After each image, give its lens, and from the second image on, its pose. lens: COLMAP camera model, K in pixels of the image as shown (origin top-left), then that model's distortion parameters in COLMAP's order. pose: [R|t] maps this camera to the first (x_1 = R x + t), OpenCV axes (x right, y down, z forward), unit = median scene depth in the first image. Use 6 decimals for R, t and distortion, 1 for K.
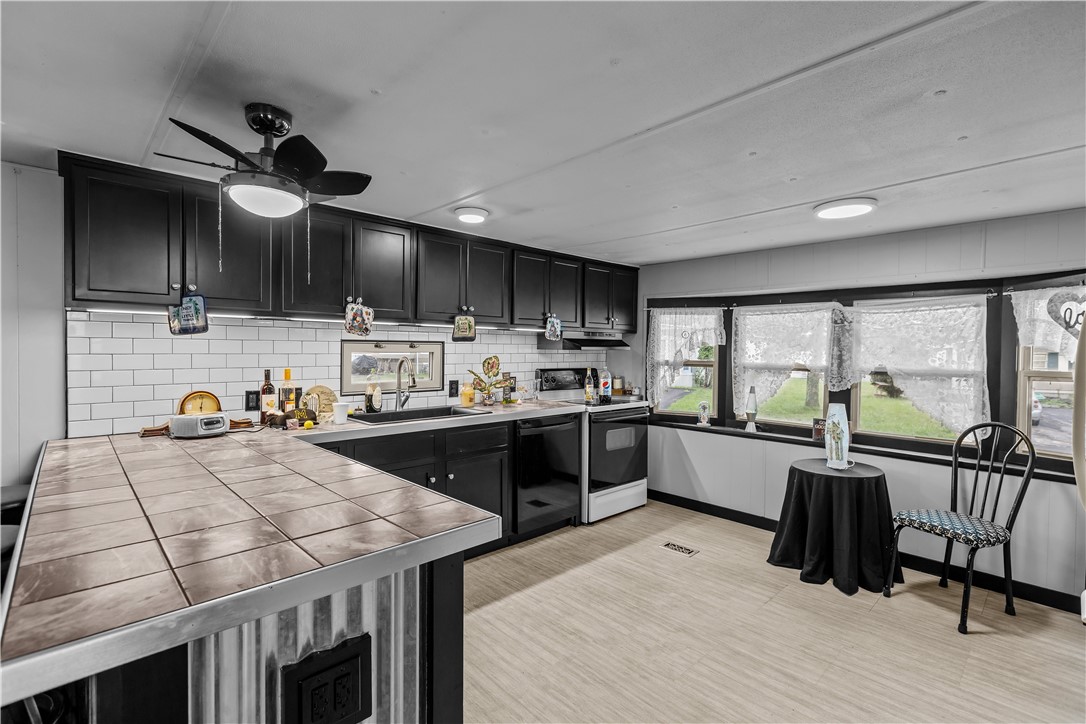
lens RADIAL K [[496.6, 0, 547.9], [0, 496.6, 359.4], [0, 0, 1]] dist [0.000985, 0.000129]
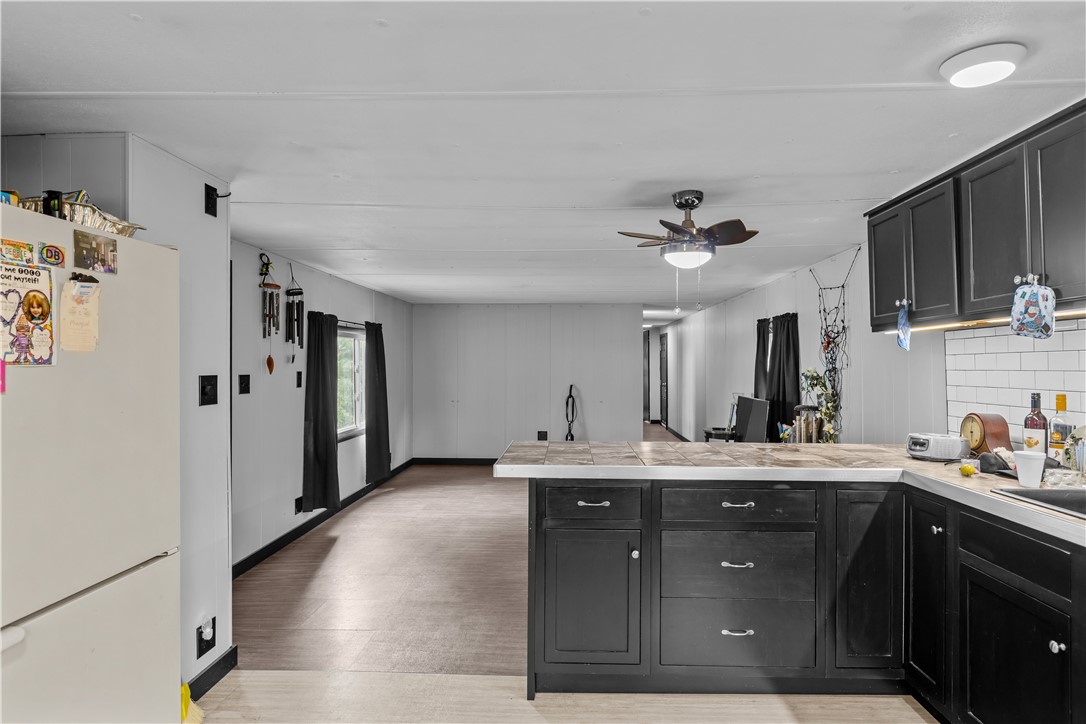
lens RADIAL K [[625.3, 0, 549.5], [0, 625.3, 361.1], [0, 0, 1]] dist [-0.001542, 0.000067]
pose [[-0.724870, -0.012475, -0.688772, 0.452386], [-0.017391, 0.999849, 0.000194, -0.011042], [0.688666, 0.012119, -0.724978, 0.984225]]
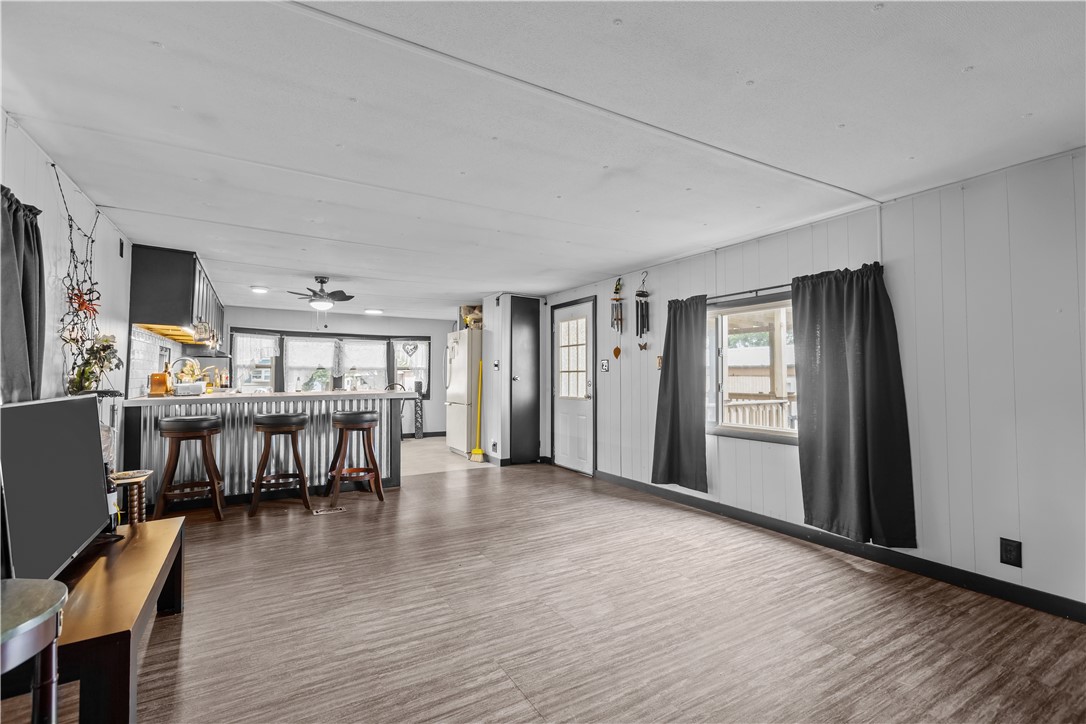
lens RADIAL K [[489.4, 0, 543.0], [0, 489.4, 362.0], [0, 0, 1]] dist [0.001791, 0.000102]
pose [[0.242604, 0.016235, 0.969990, -1.587185], [0.017389, 0.999627, -0.021080, 0.065224], [-0.969970, 0.021981, 0.242231, -0.545072]]
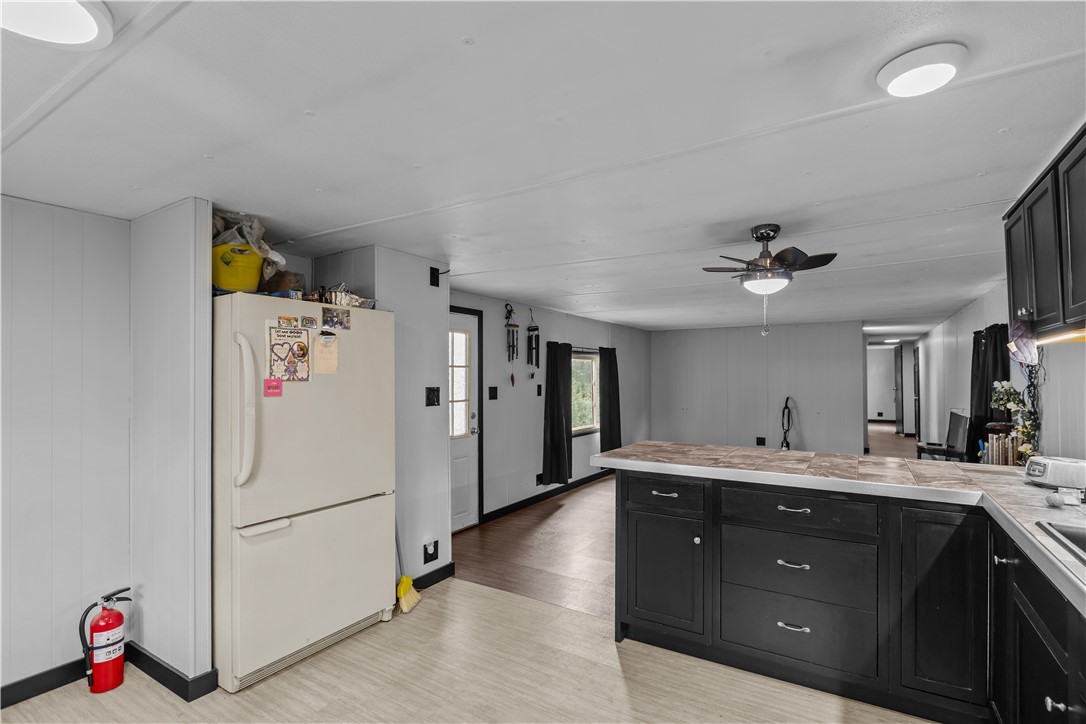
lens RADIAL K [[508.7, 0, 553.4], [0, 508.7, 373.2], [0, 0, 1]] dist [-0.002784, -0.000091]
pose [[-0.969241, -0.009400, -0.245934, 0.230422], [-0.010345, 0.999943, 0.002554, -0.018811], [0.245896, 0.005019, -0.969283, 1.168747]]
